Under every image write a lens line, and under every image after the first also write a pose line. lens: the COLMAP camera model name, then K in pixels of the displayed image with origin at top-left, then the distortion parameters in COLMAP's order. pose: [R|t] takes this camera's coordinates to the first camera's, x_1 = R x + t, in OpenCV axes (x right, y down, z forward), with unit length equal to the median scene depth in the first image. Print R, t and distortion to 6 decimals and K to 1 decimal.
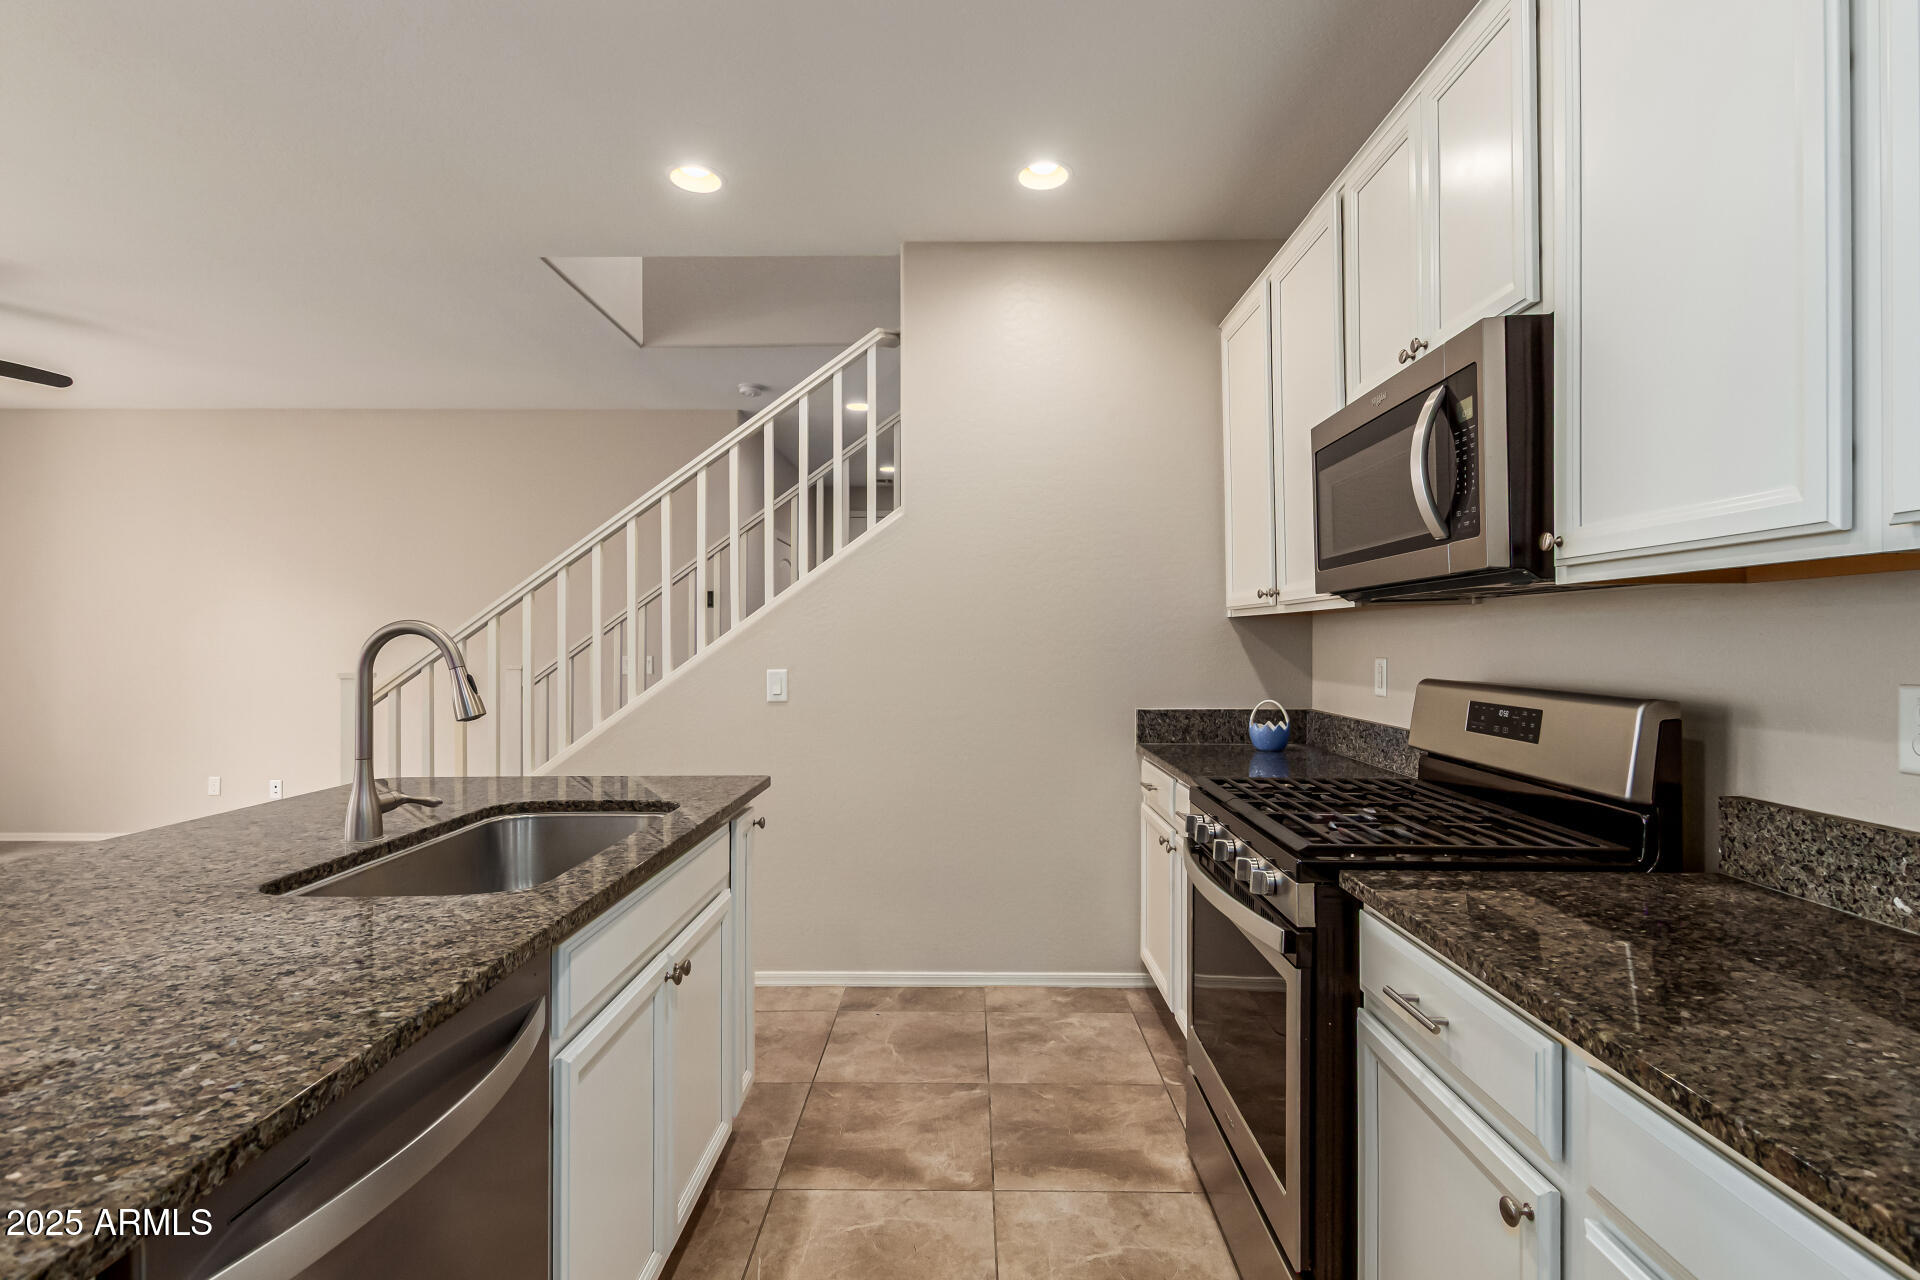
lens RADIAL K [[891.1, 0, 954.0], [0, 891.1, 643.4], [0, 0, 1]] dist [-0.000470, -0.000734]
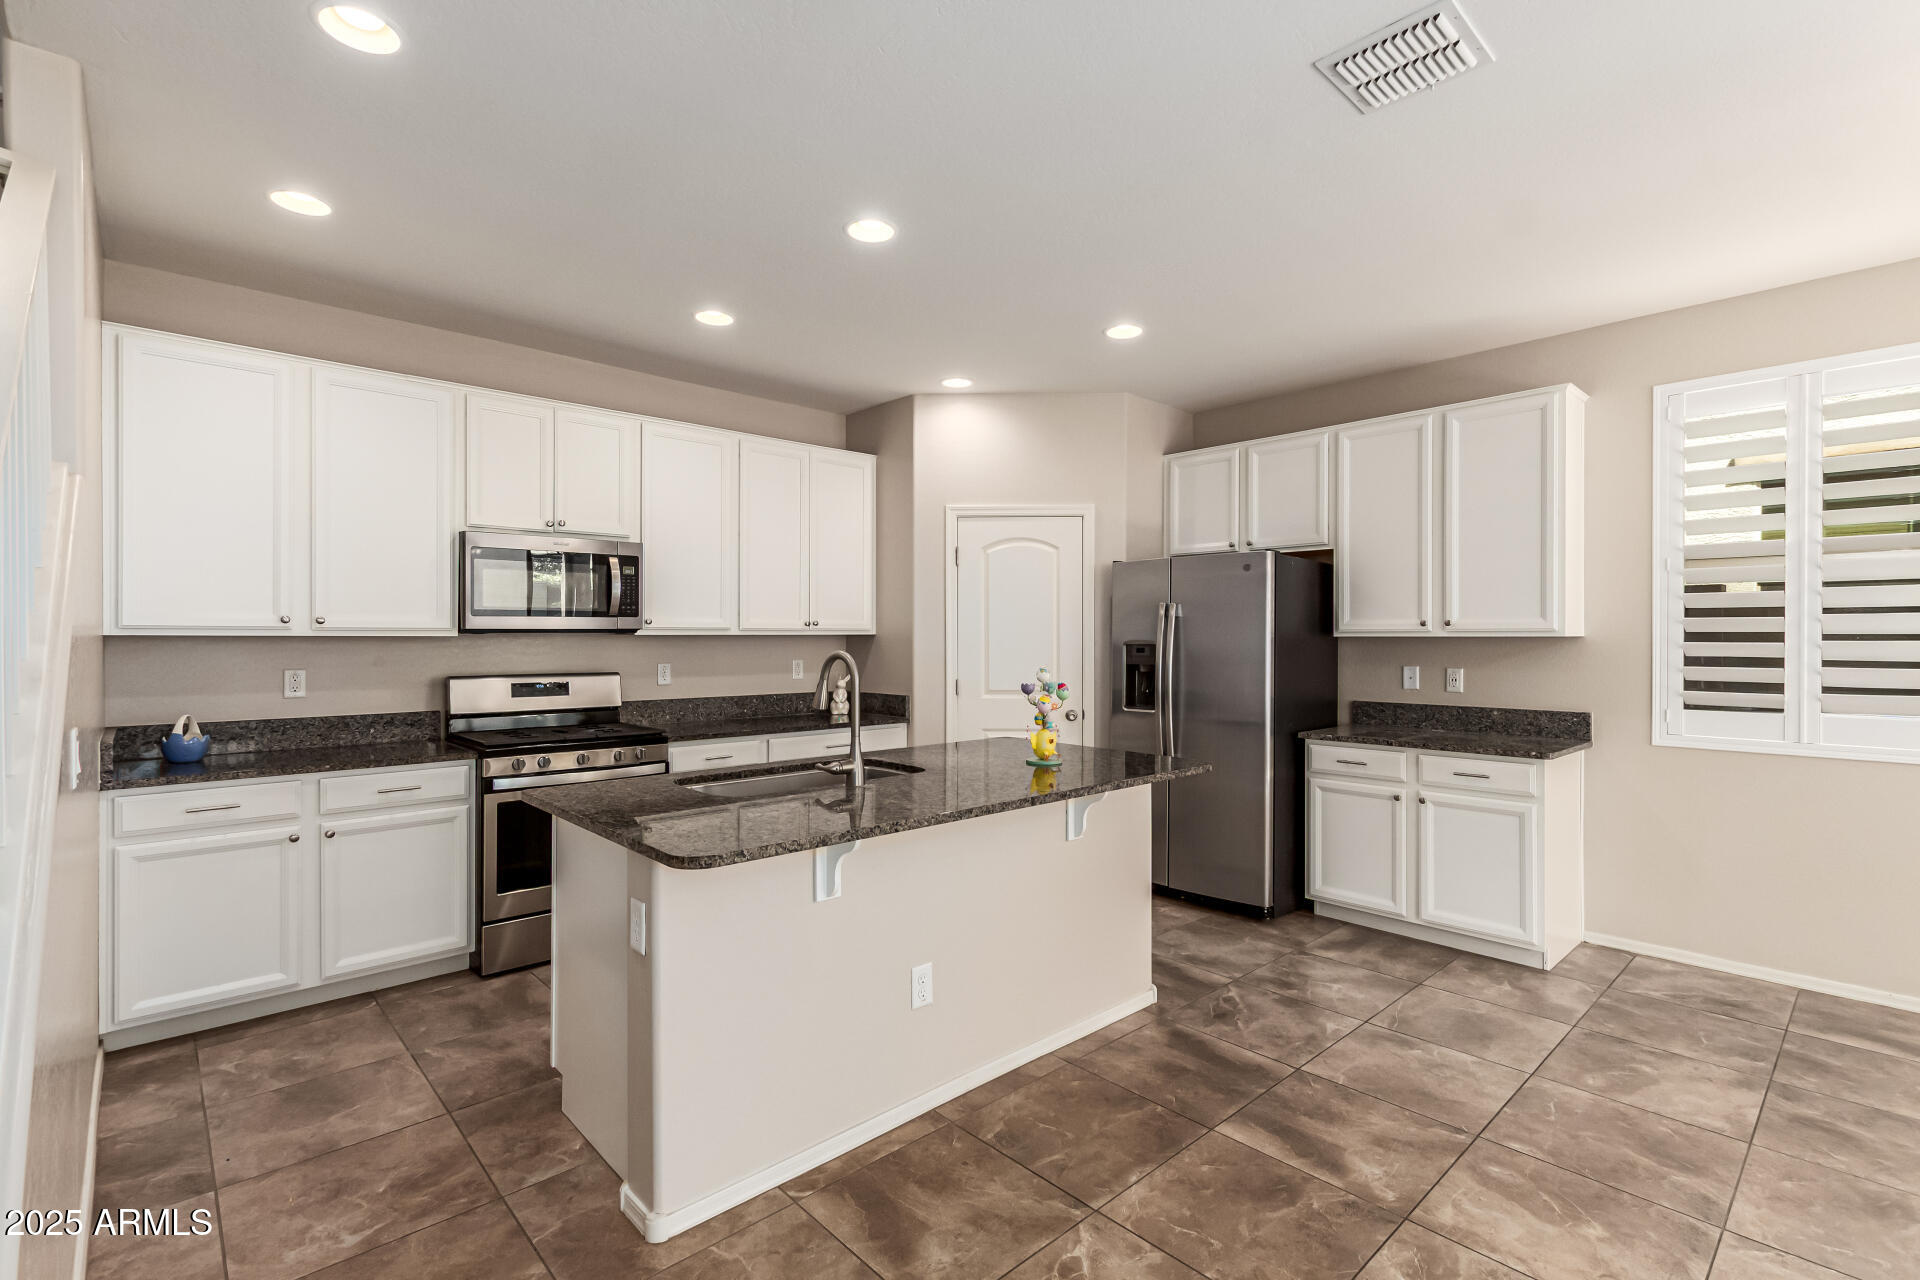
lens RADIAL K [[874.7, 0, 960.0], [0, 874.7, 640.0], [0, 0, 1]] dist [0.000330, -0.000036]
pose [[-0.689564, 0.000578, 0.724225, -1.833078], [0.004039, 0.999987, 0.003048, -0.044966], [-0.724214, 0.005027, -0.689557, 1.842807]]
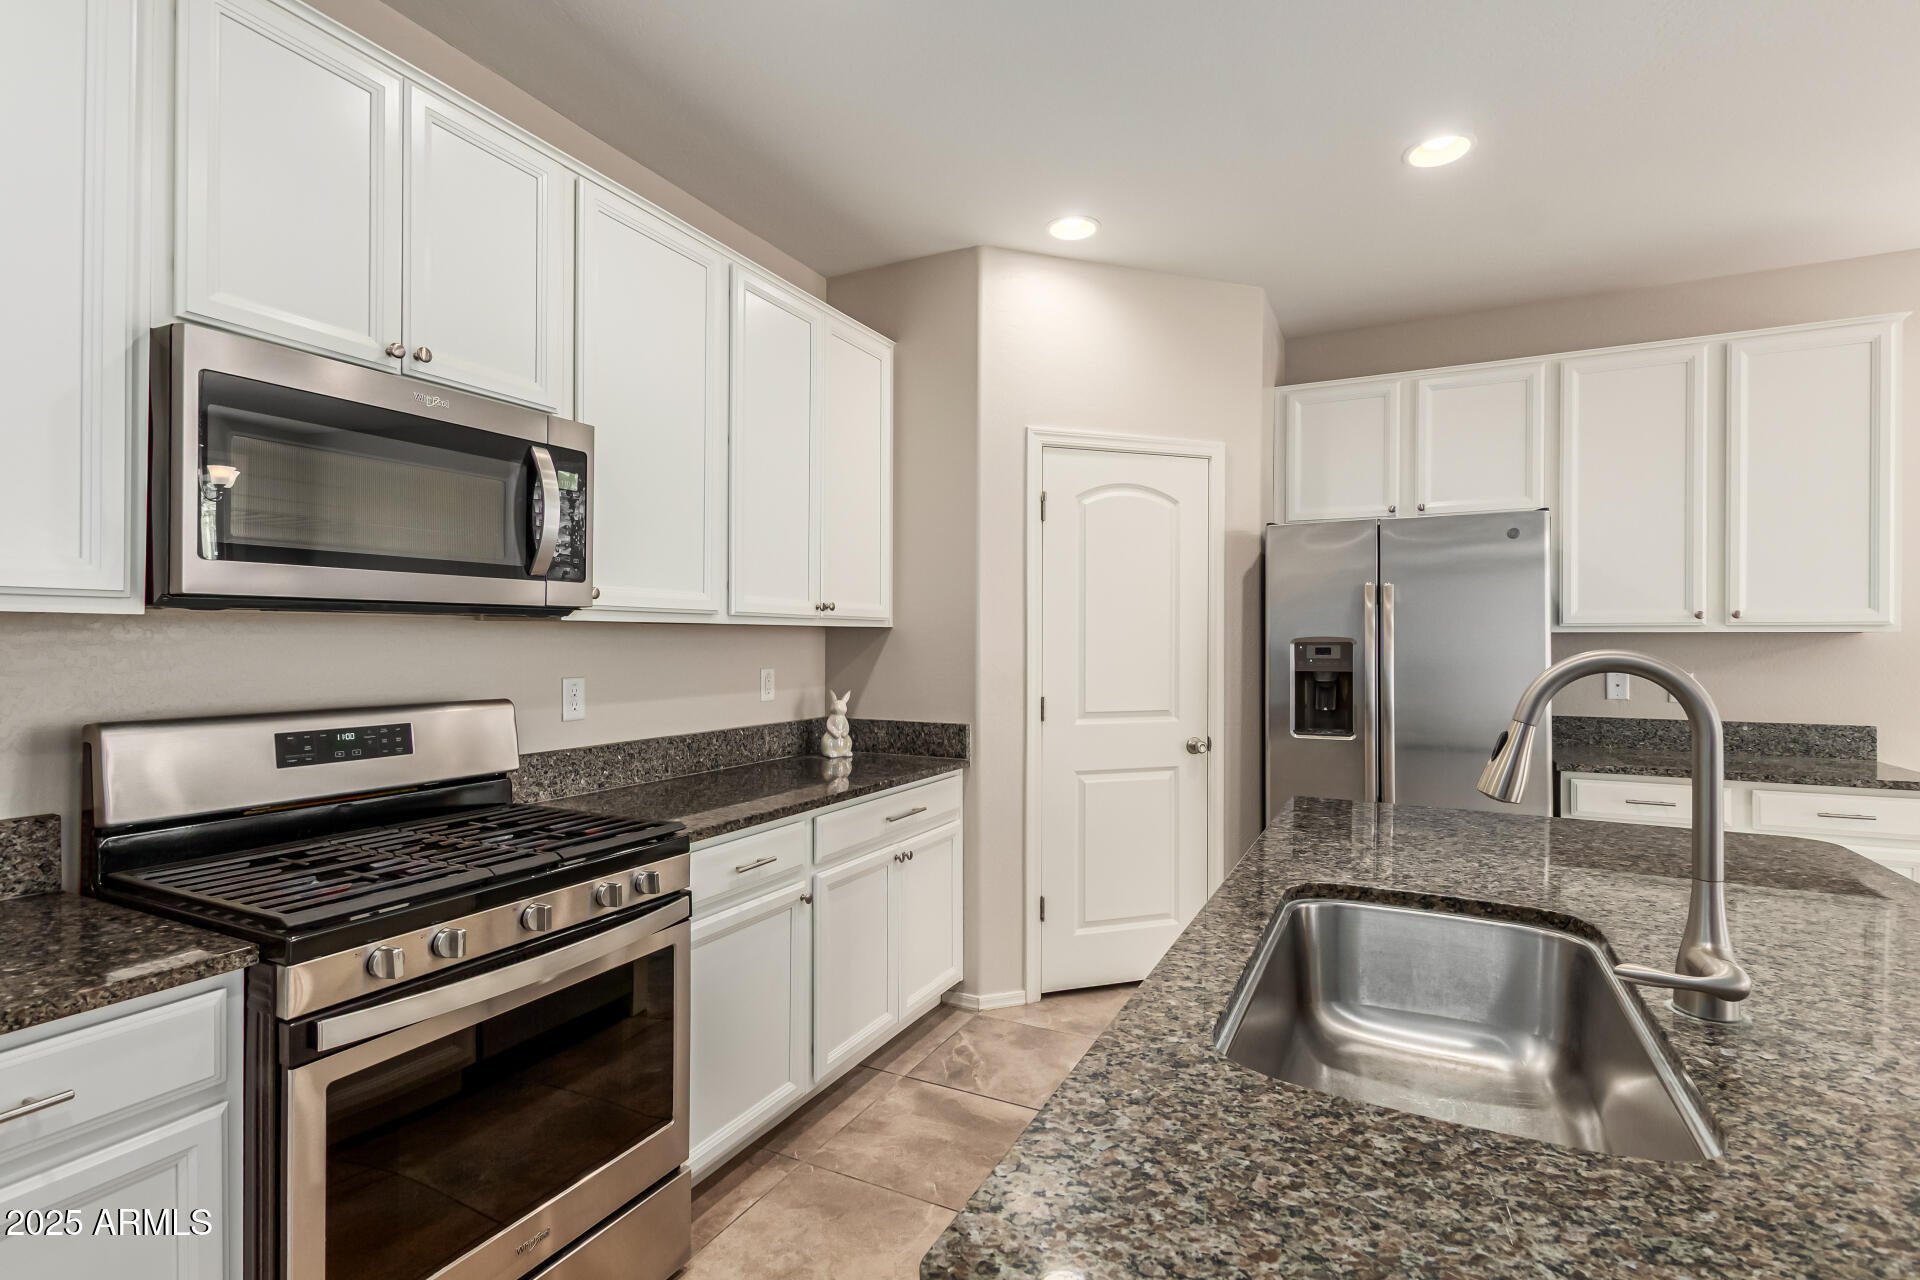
lens RADIAL K [[891.1, 0, 954.0], [0, 891.1, 643.4], [0, 0, 1]] dist [-0.000470, -0.000734]
pose [[-0.898227, -0.000498, 0.439531, -0.434603], [0.001345, 0.999992, 0.003882, -0.028434], [-0.439529, 0.004078, -0.898219, 1.653330]]
